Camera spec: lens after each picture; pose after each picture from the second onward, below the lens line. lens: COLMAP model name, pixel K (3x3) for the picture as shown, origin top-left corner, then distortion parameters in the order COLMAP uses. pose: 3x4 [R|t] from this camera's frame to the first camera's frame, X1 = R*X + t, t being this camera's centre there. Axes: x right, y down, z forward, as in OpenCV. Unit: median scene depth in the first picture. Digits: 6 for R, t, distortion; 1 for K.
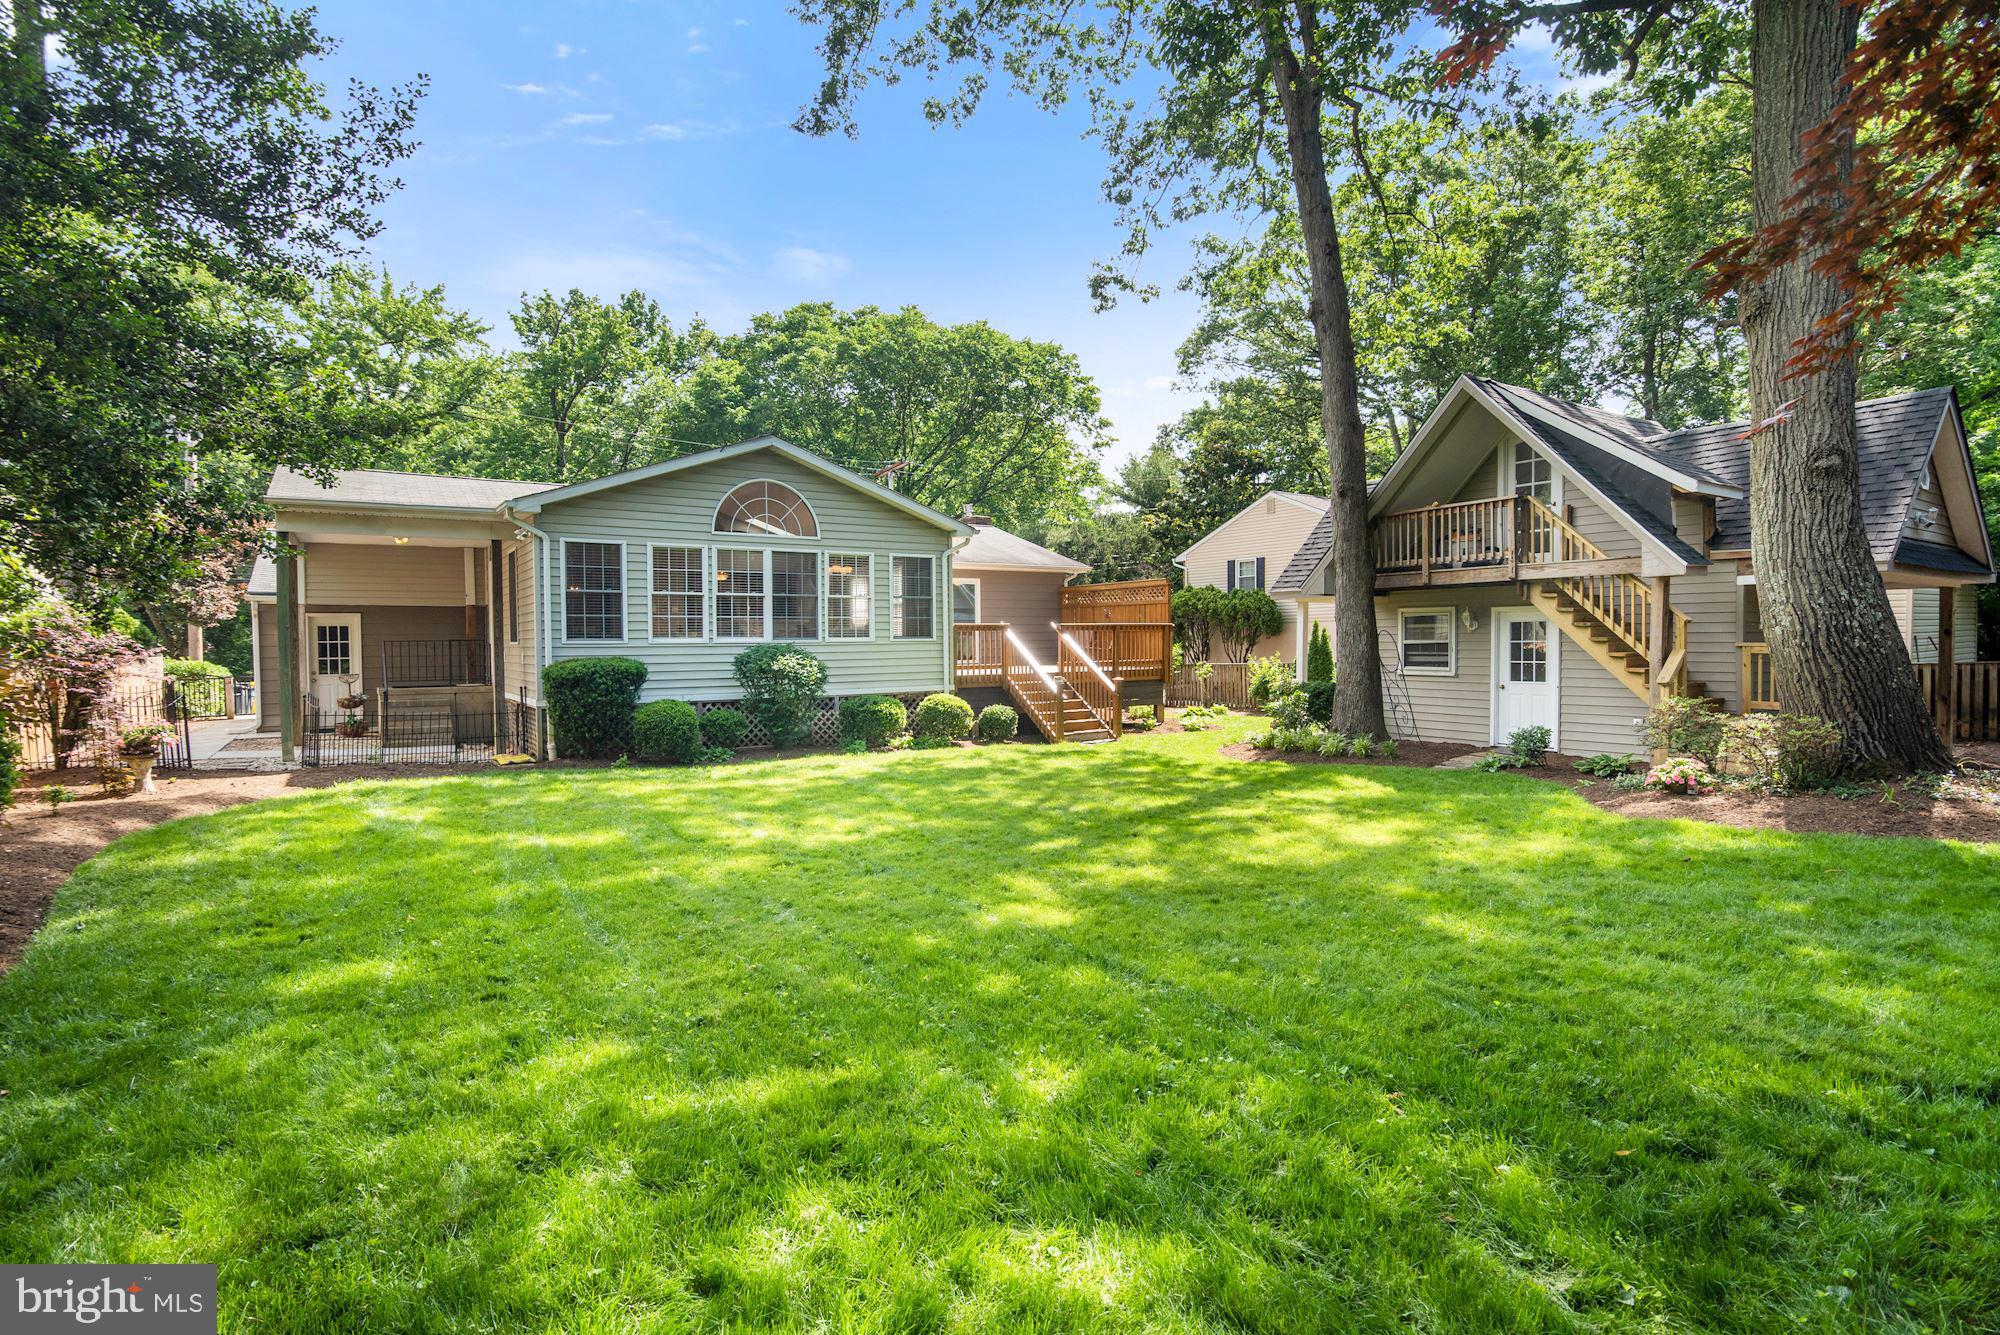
lens RADIAL K [[986.8, 0, 1000.3], [0, 986.8, 662.7], [0, 0, 1]] dist [-0.025317, 0.001957]
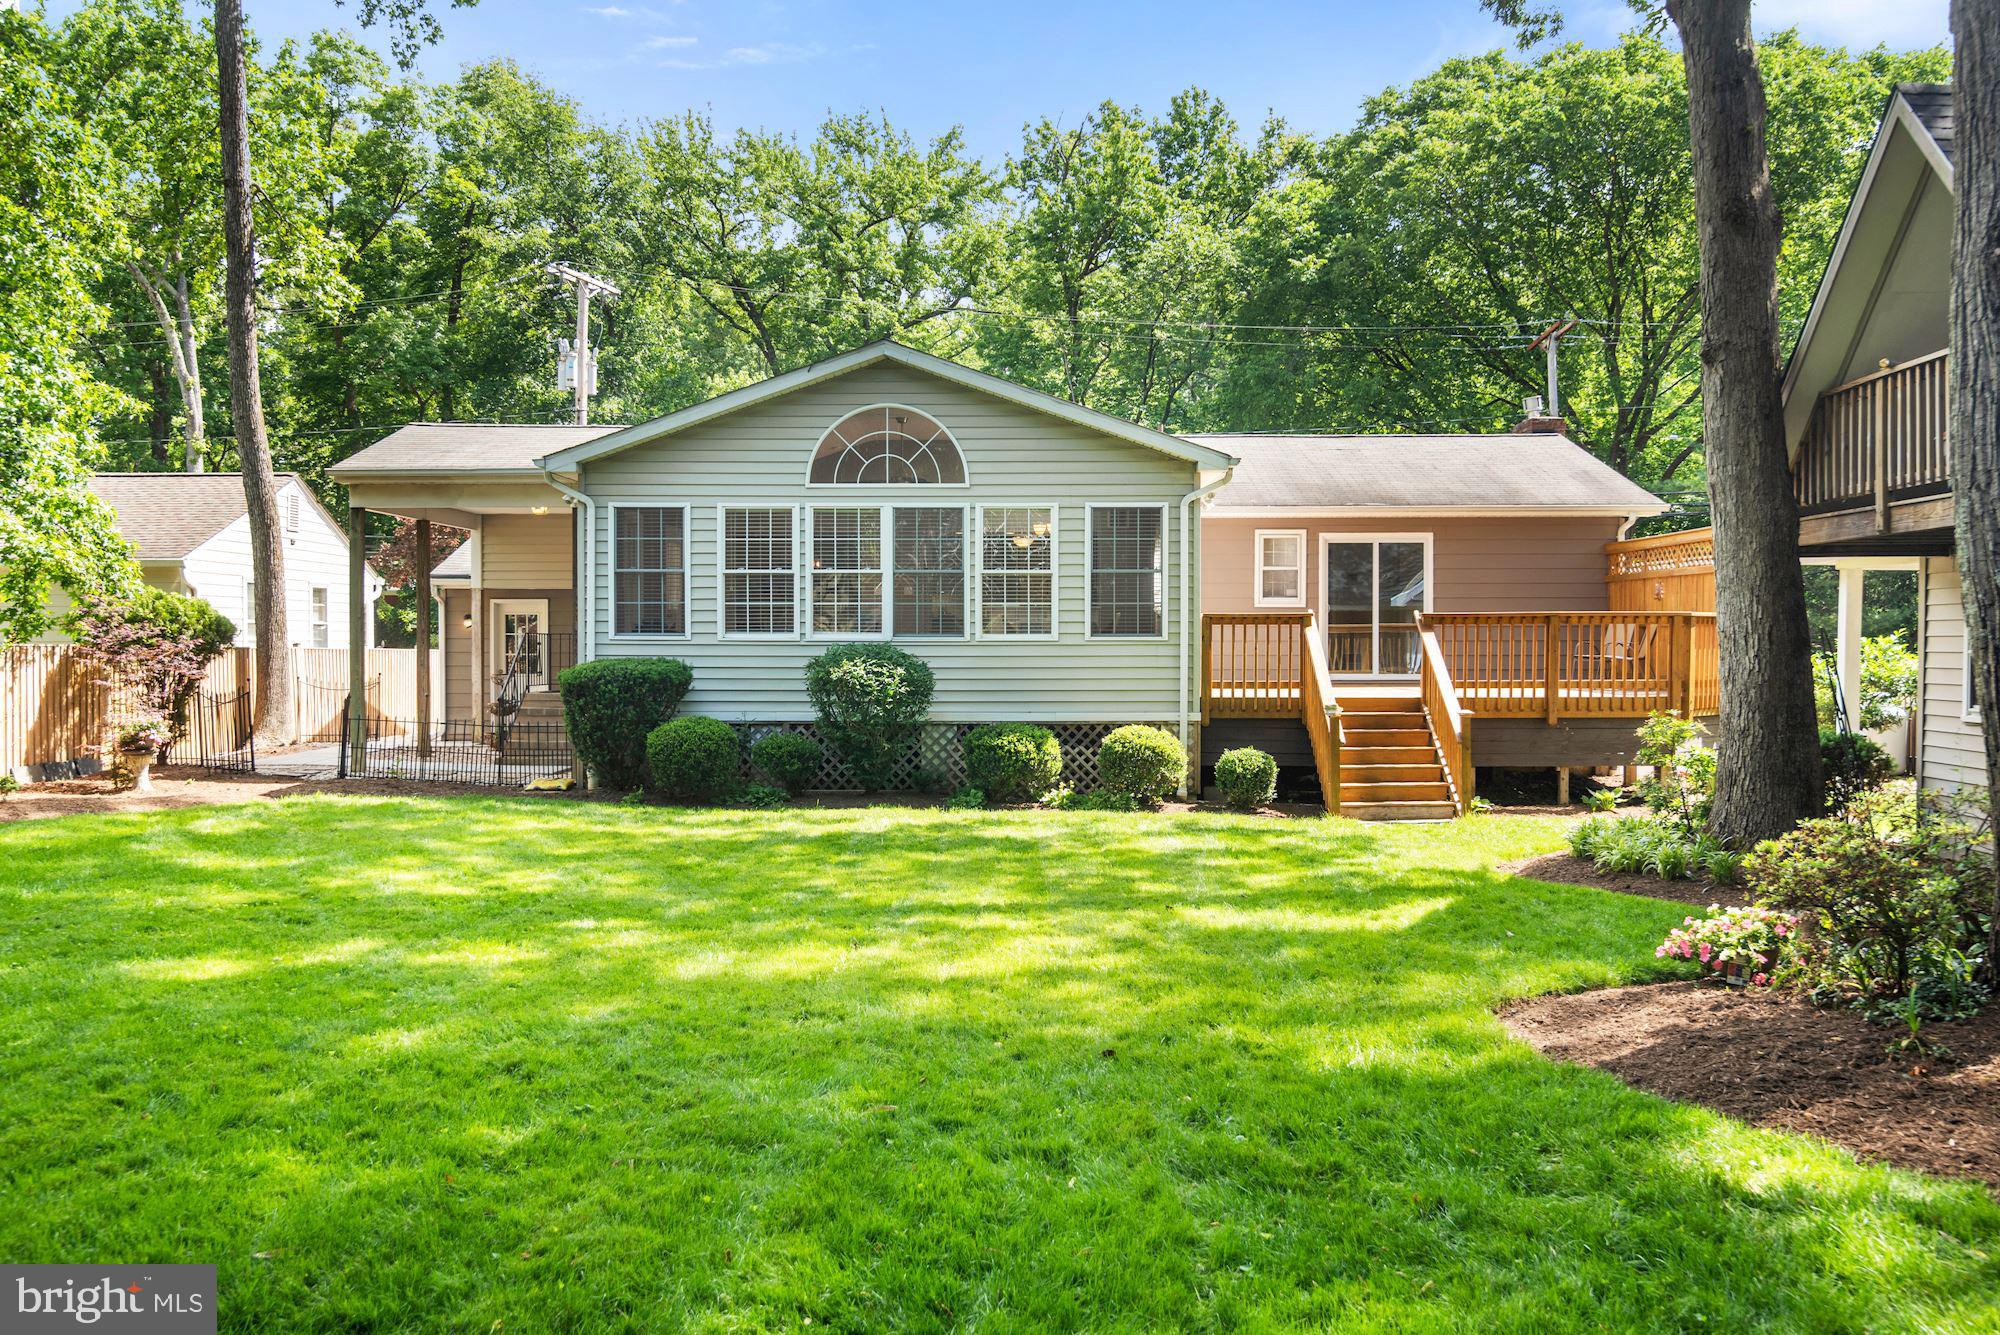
lens RADIAL K [[1719.2, 0, 1000.5], [0, 1719.2, 663.5], [0, 0, 1]] dist [-0.011060, -0.003456]
pose [[0.817005, 0.016401, -0.576397, 0.501903], [-0.021575, 0.999765, -0.002133, -0.003665], [0.576226, 0.014178, 0.817167, 0.062245]]
